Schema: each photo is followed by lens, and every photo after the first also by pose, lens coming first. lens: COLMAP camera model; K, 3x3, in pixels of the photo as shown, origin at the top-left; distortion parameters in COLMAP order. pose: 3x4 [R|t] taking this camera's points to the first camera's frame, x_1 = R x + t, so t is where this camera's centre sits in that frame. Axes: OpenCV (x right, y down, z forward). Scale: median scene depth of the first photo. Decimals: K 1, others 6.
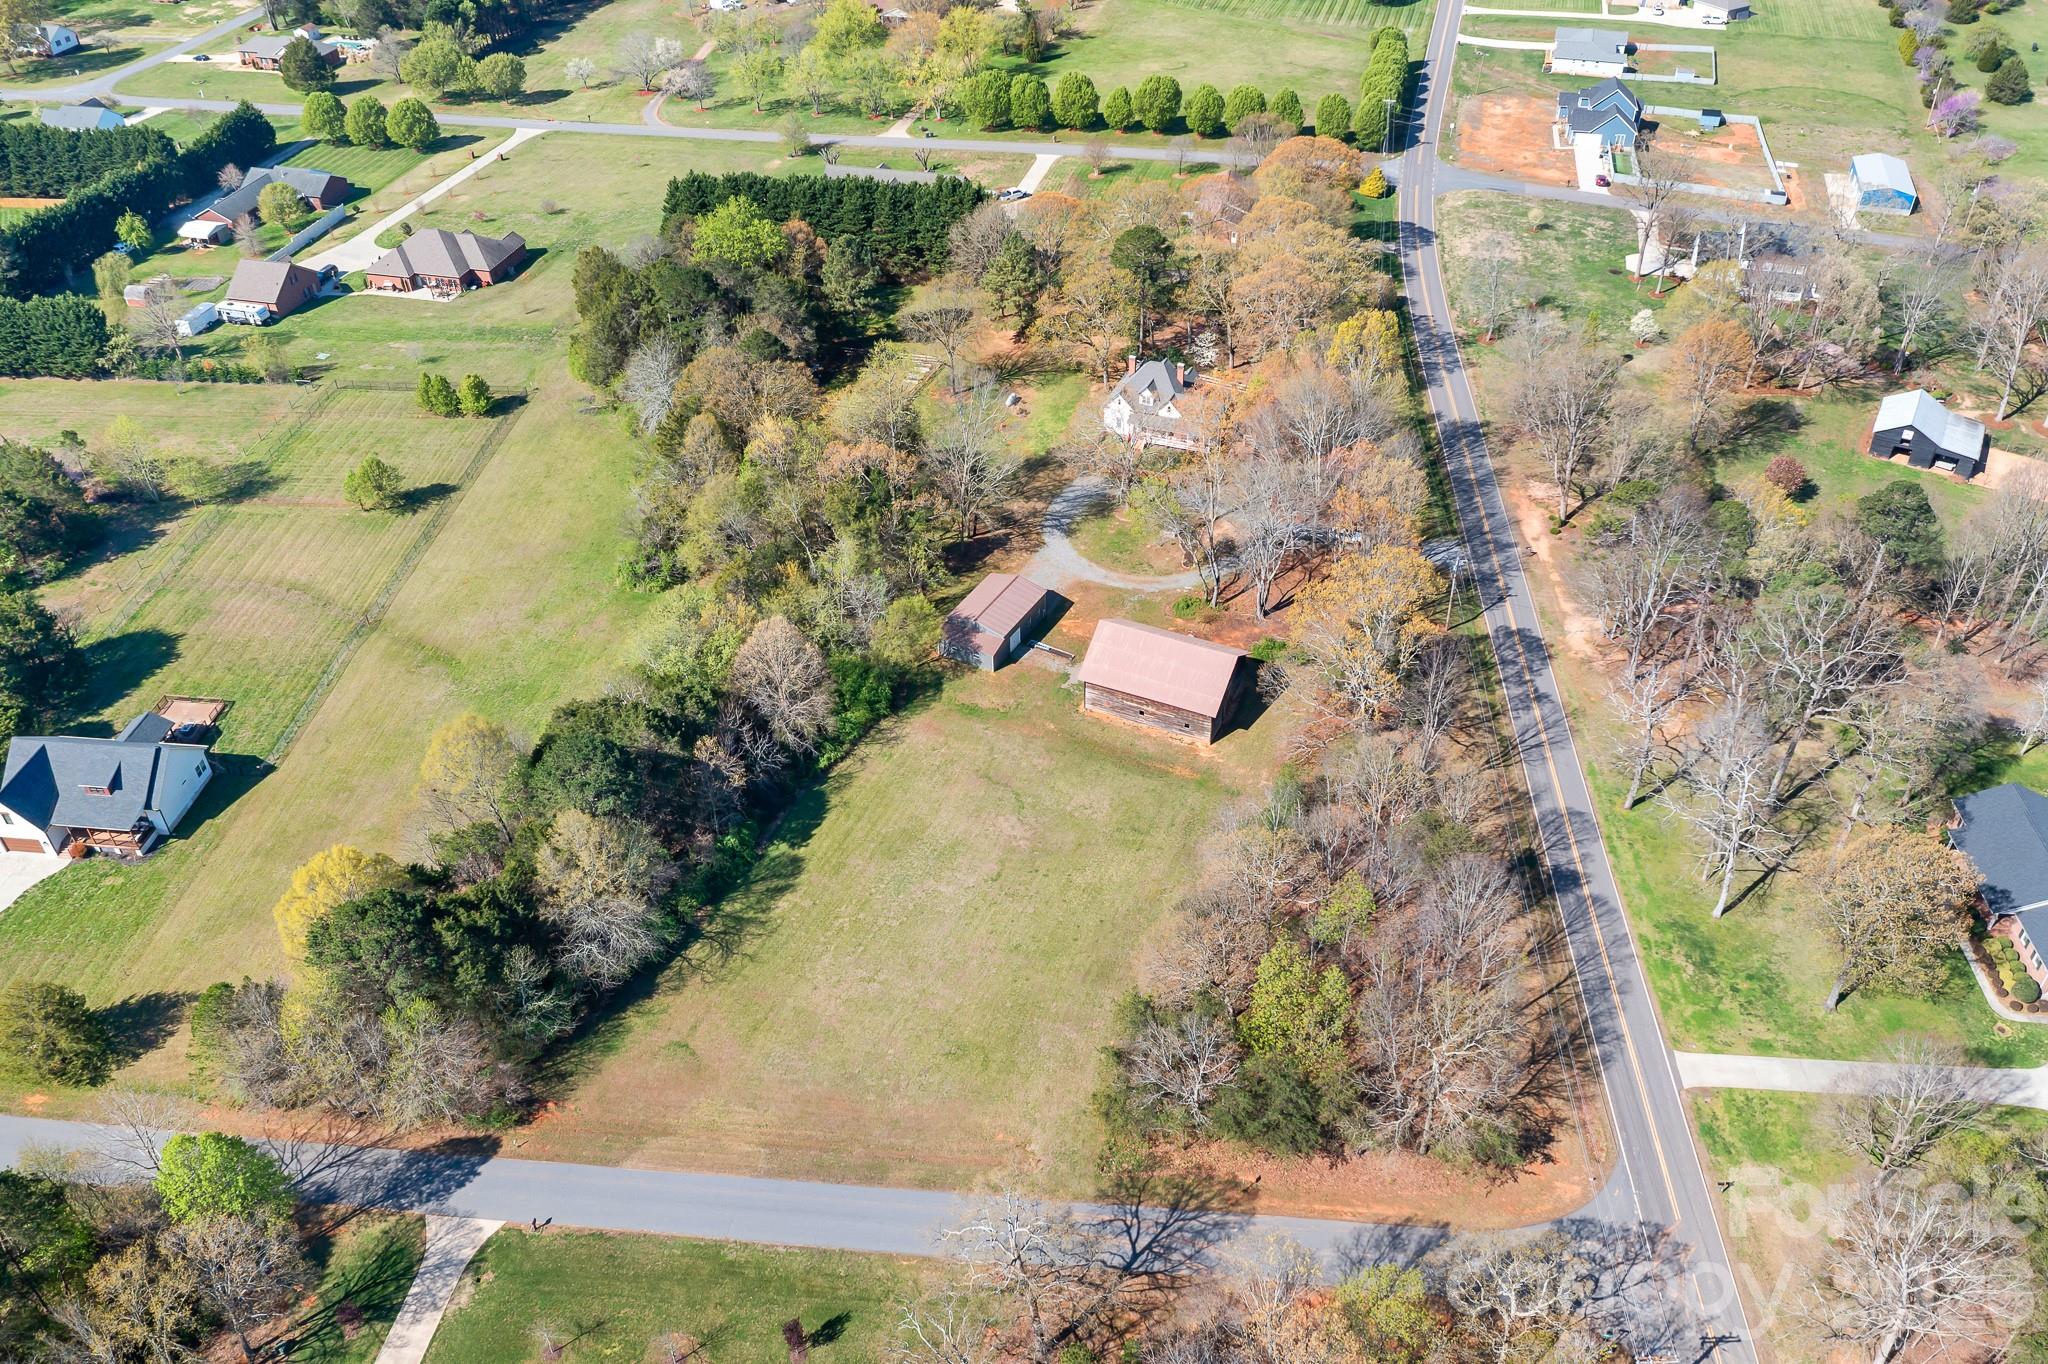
lens RADIAL K [[1607.9, 0, 1015.6], [0, 1607.9, 683.9], [0, 0, 1]] dist [-0.007899, -0.005578]
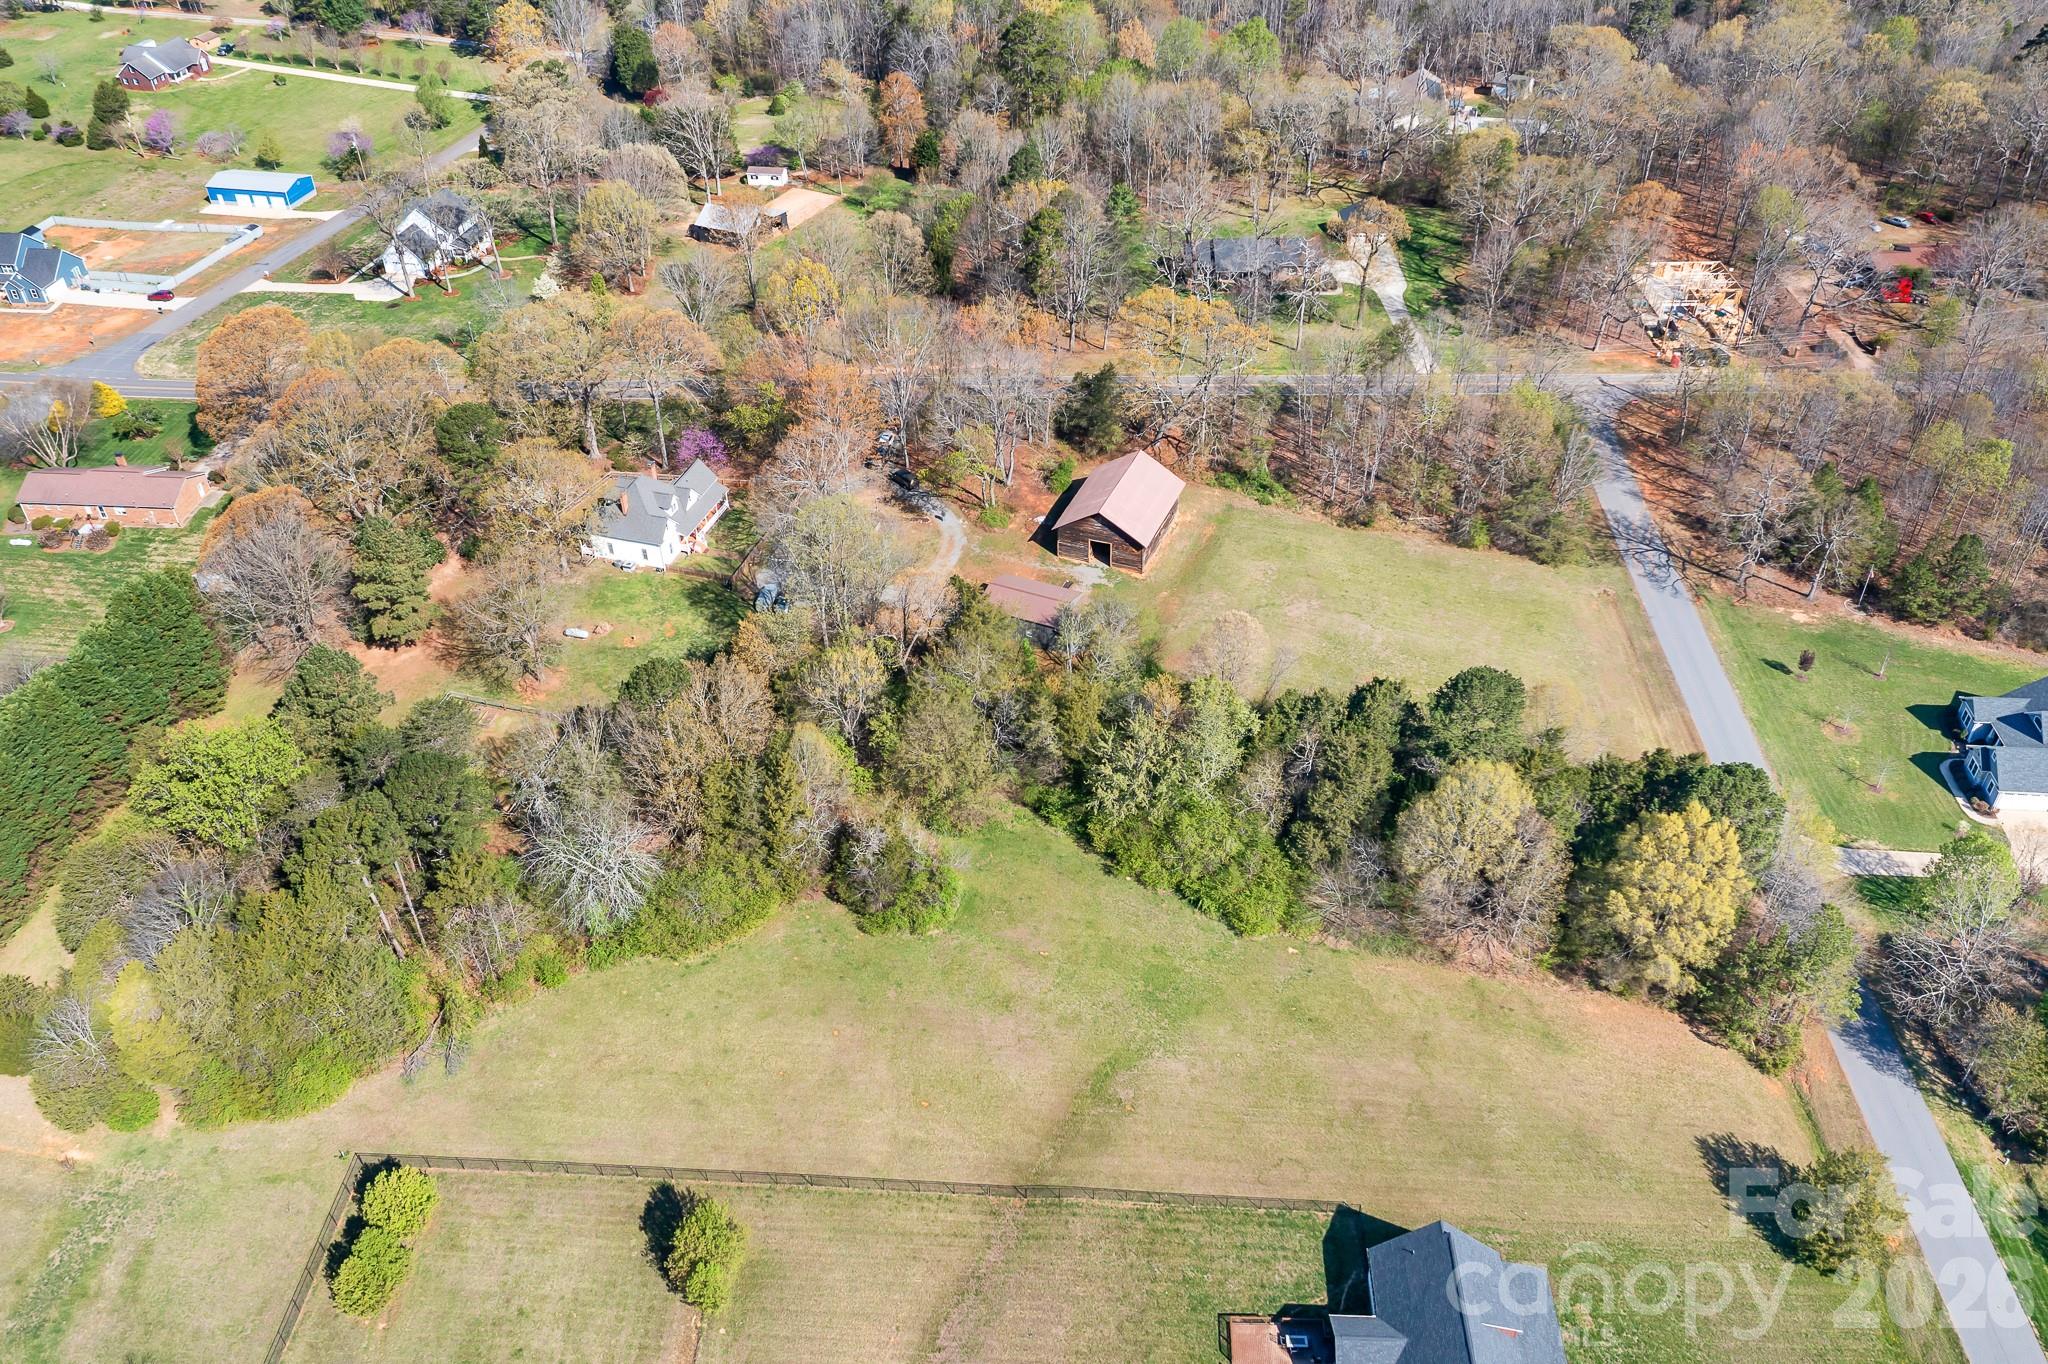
lens RADIAL K [[1607.9, 0, 1015.6], [0, 1607.9, 683.9], [0, 0, 1]] dist [-0.007899, -0.005578]
pose [[-0.063364, -0.602925, 0.795277, -0.851018], [0.635288, 0.590202, 0.498068, -0.530452], [-0.769672, 0.536789, 0.345634, 0.686351]]
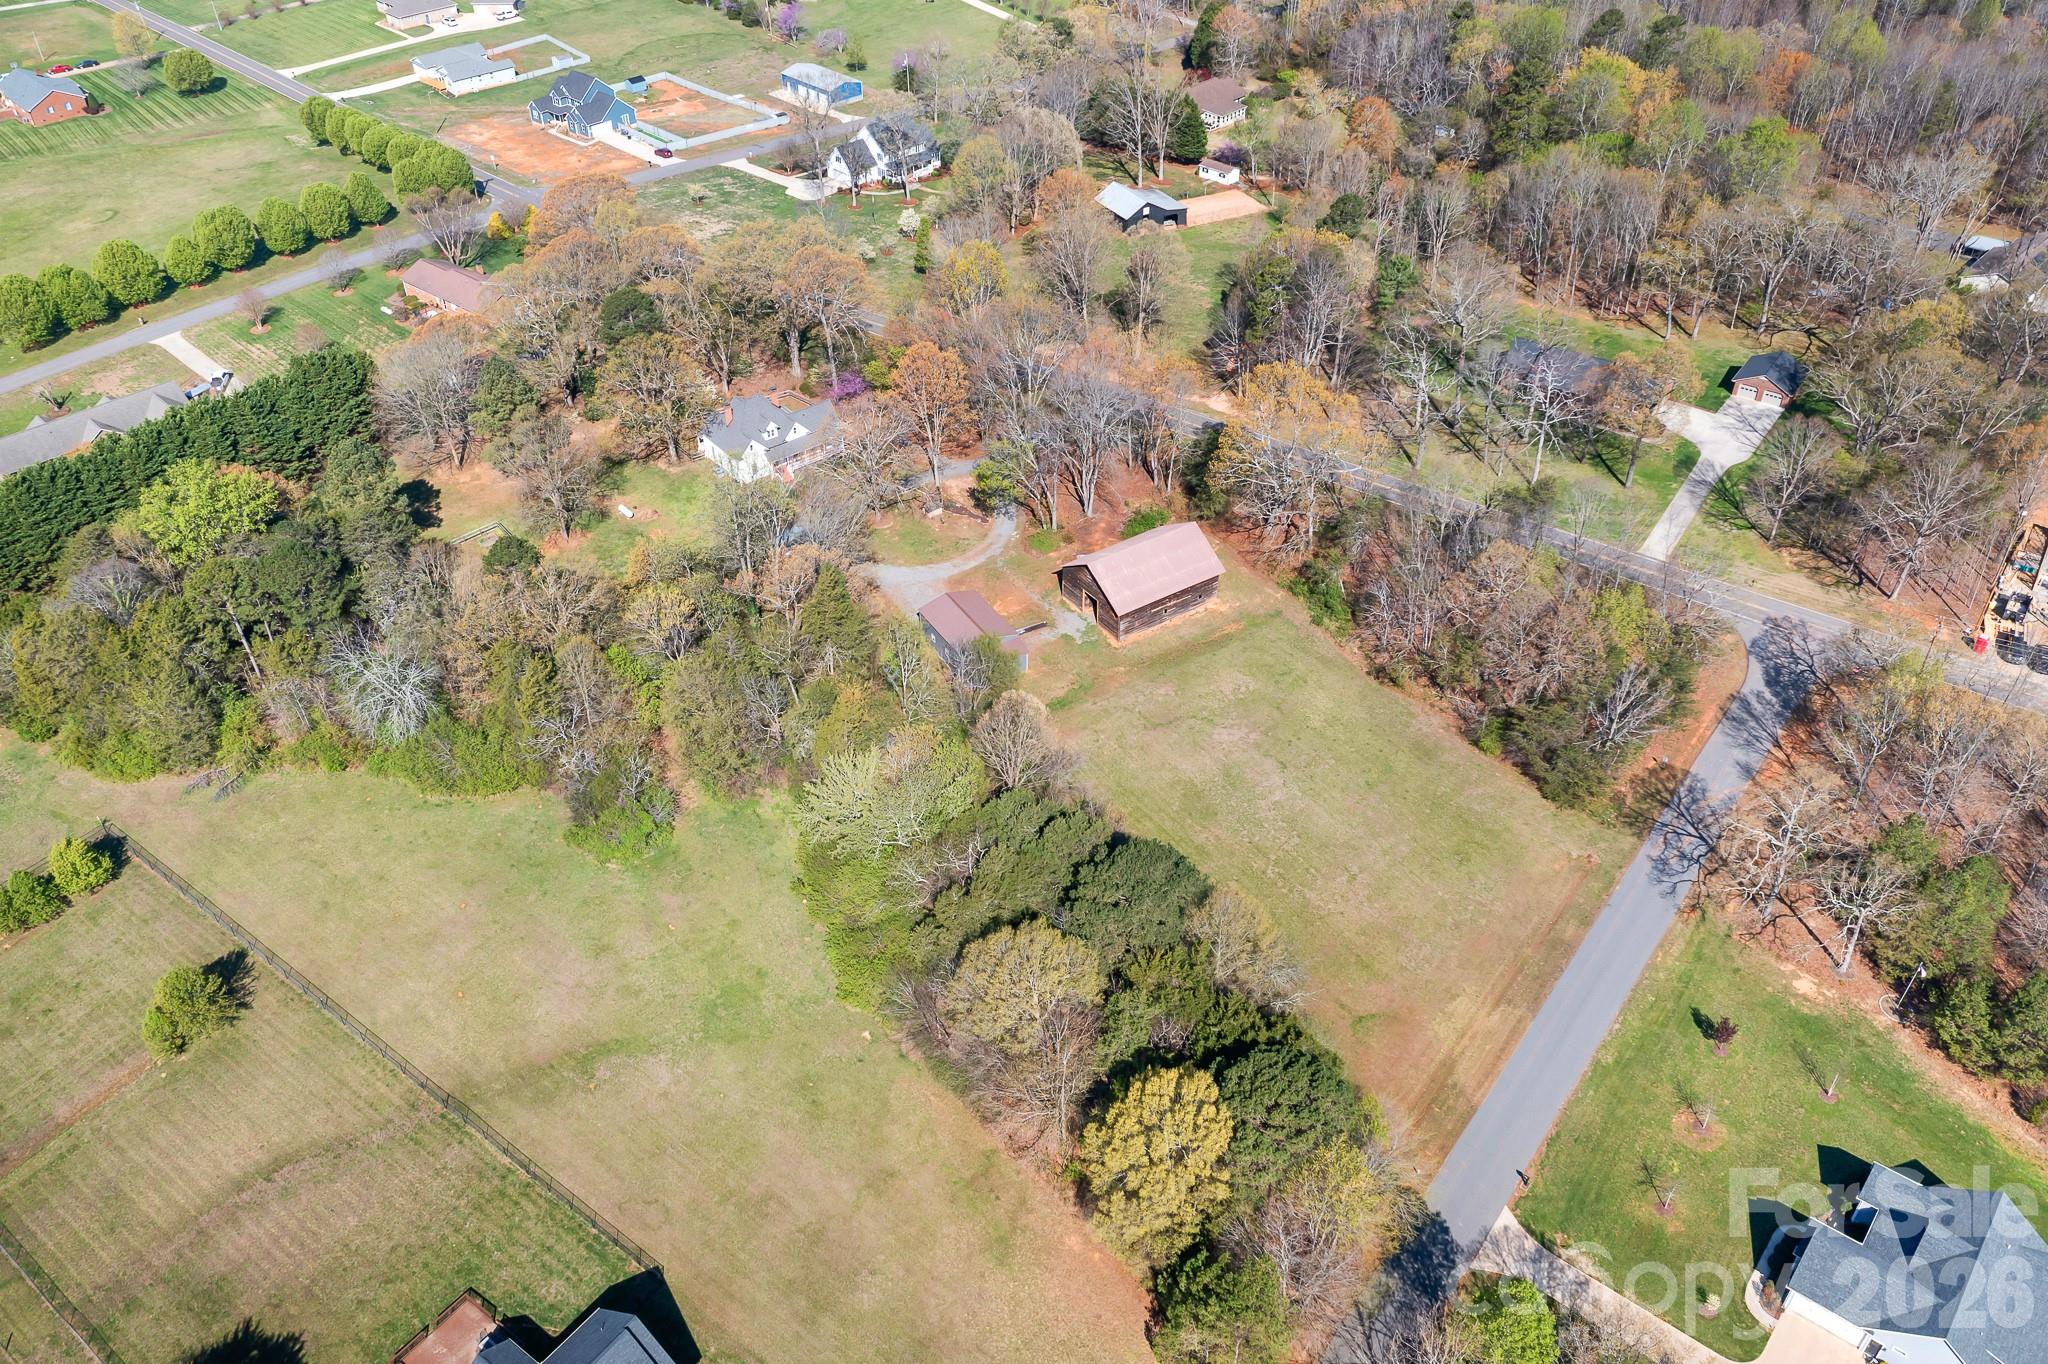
lens RADIAL K [[1607.9, 0, 1015.6], [0, 1607.9, 683.9], [0, 0, 1]] dist [-0.007899, -0.005578]
pose [[0.509059, -0.524462, 0.682494, -0.695154], [0.537083, 0.813168, 0.224278, -0.225359], [-0.672607, 0.252385, 0.695630, 0.299373]]
